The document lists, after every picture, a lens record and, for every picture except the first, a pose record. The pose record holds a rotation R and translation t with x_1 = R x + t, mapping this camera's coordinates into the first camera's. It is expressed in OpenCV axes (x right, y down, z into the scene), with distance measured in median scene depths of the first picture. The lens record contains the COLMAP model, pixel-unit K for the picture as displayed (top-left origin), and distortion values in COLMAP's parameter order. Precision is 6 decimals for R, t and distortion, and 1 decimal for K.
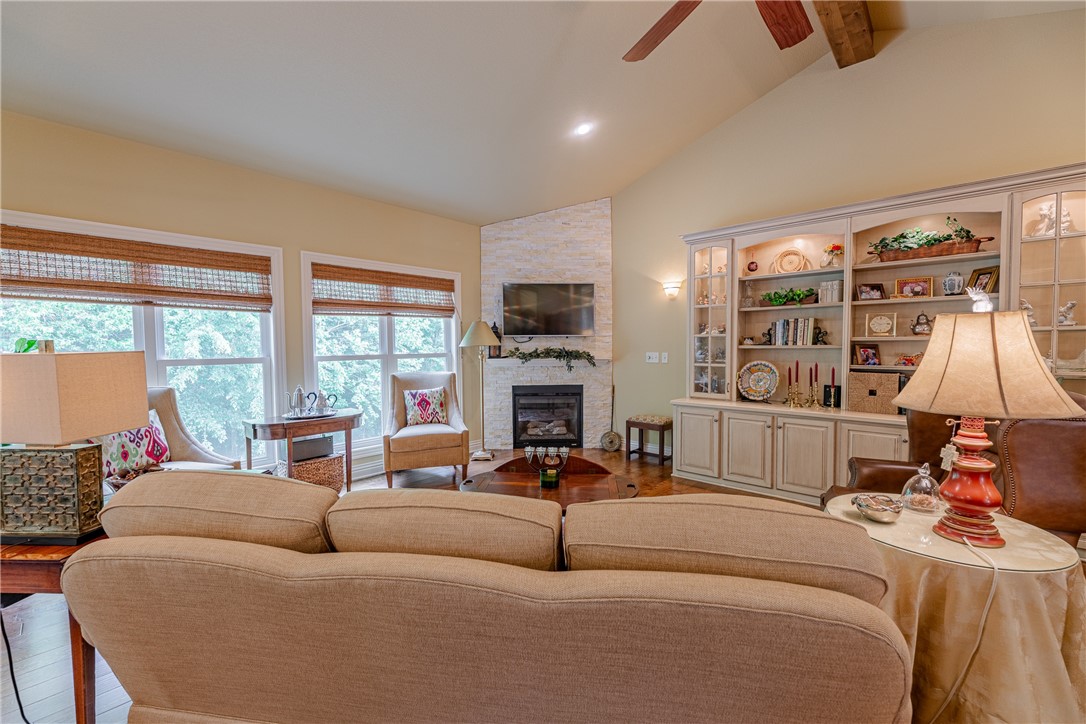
lens RADIAL K [[443.1, 0, 542.4], [0, 443.1, 363.0], [0, 0, 1]] dist [0.000140, 0.000138]
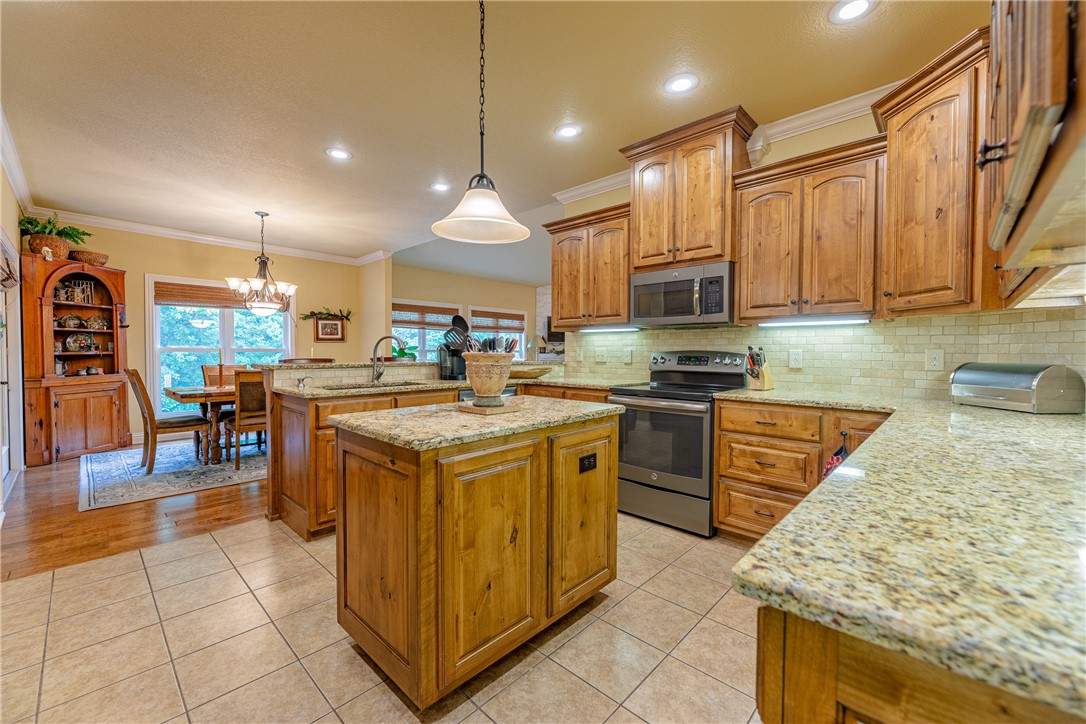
lens RADIAL K [[435.0, 0, 543.0], [0, 435.0, 362.0], [0, 0, 1]] dist [0.000024, 0.000240]
pose [[0.999809, 0.011790, -0.015569, -0.102675], [-0.012108, 0.999717, -0.020456, 0.093824], [0.015323, 0.020641, 0.999670, -1.330932]]
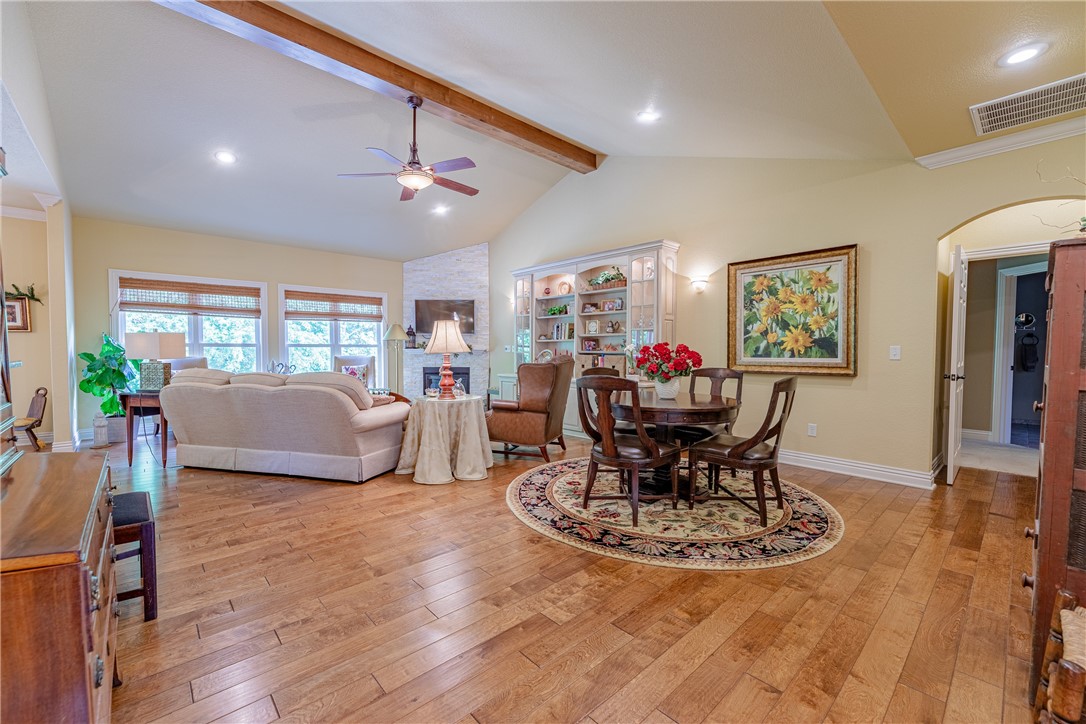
lens RADIAL K [[442.1, 0, 542.0], [0, 442.1, 363.1], [0, 0, 1]] dist [-0.001445, 0.000103]
pose [[0.995859, 0.012551, -0.090041, 0.662199], [-0.013438, 0.999867, -0.009261, 0.064755], [0.089913, 0.010433, 0.995895, -0.653422]]
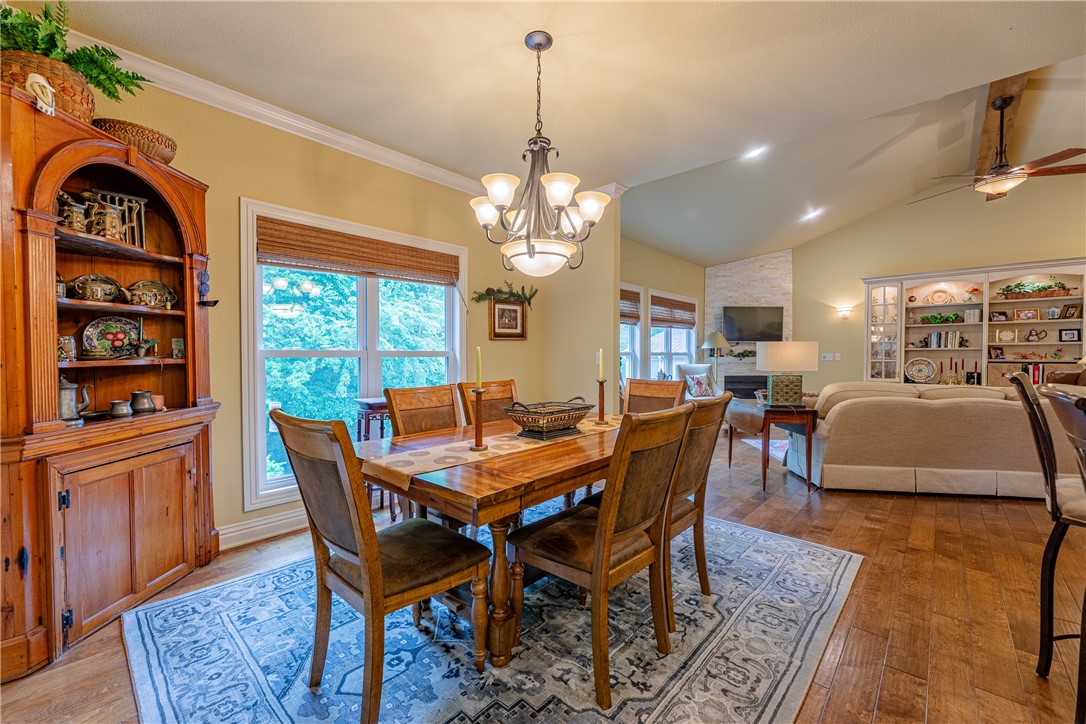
lens RADIAL K [[438.0, 0, 543.0], [0, 438.0, 362.0], [0, 0, 1]] dist [-0.000448, -0.000044]
pose [[0.999961, 0.008431, -0.002693, -0.933544], [-0.008497, 0.999635, -0.025656, 0.067392], [0.002476, 0.025678, 0.999667, -0.632088]]
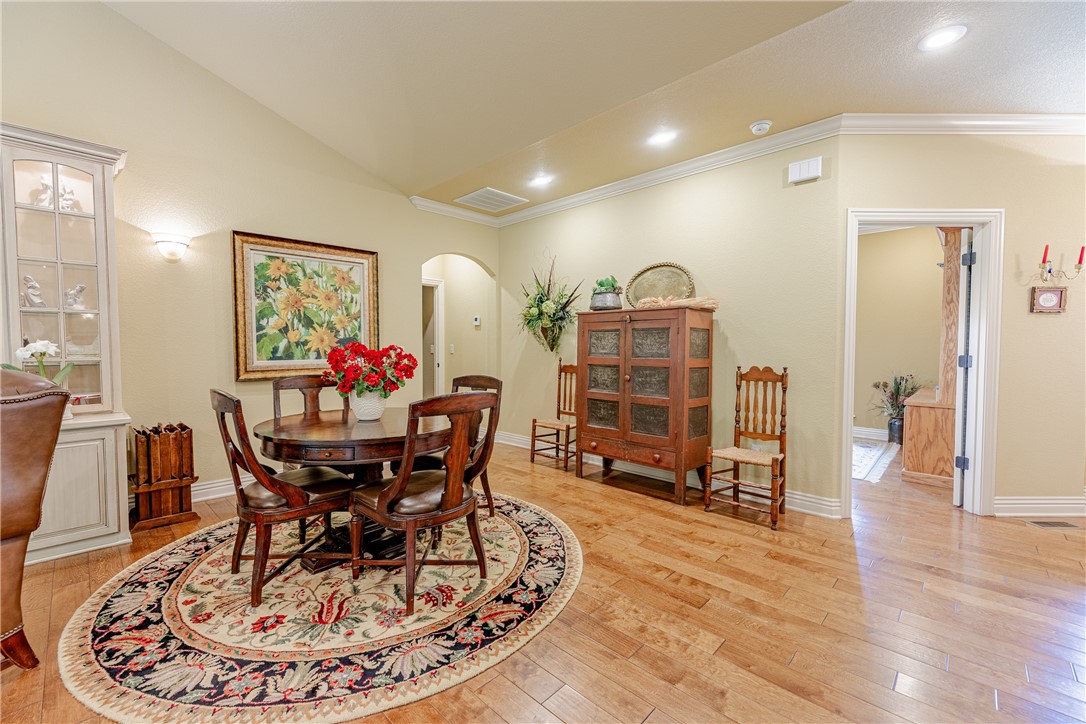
lens RADIAL K [[448.9, 0, 543.0], [0, 448.9, 362.0], [0, 0, 1]] dist [0.000278, 0.000162]
pose [[0.024336, -0.025092, 0.999389, 0.181067], [0.041262, 0.998858, 0.024074, 0.034931], [-0.998852, 0.040650, 0.025344, -0.013294]]
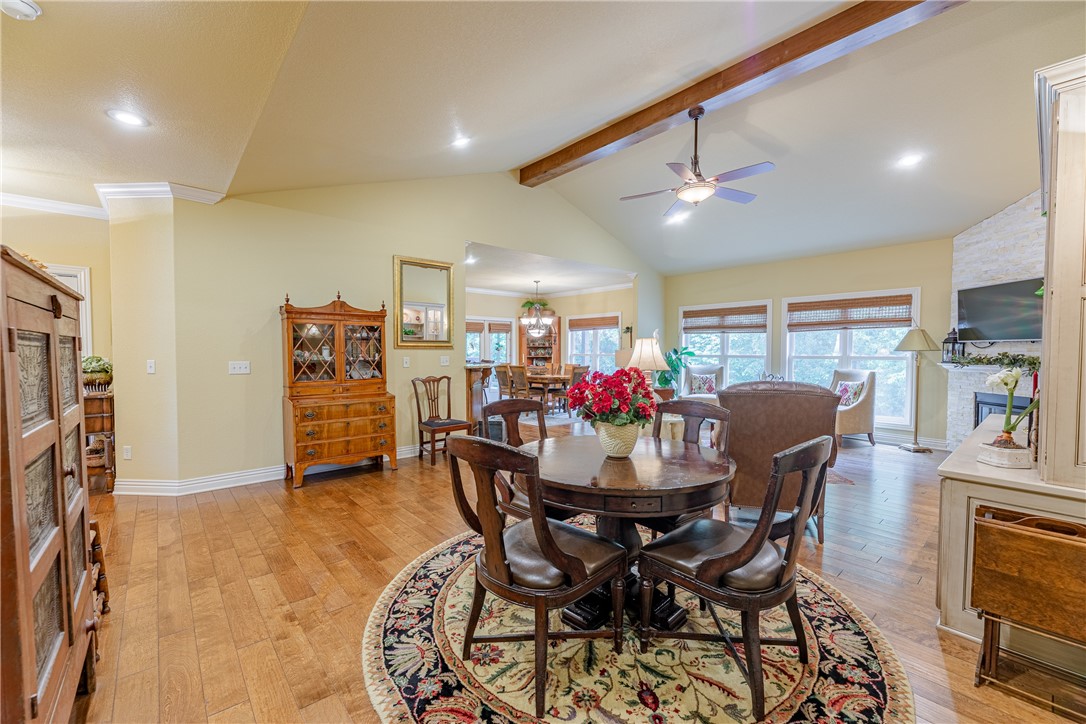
lens RADIAL K [[442.1, 0, 542.0], [0, 442.1, 363.1], [0, 0, 1]] dist [-0.001445, 0.000103]
pose [[-0.113829, 0.035016, -0.992883, 1.410430], [-0.044625, 0.998190, 0.040319, -0.012942], [0.992498, 0.048897, -0.112061, 0.225204]]
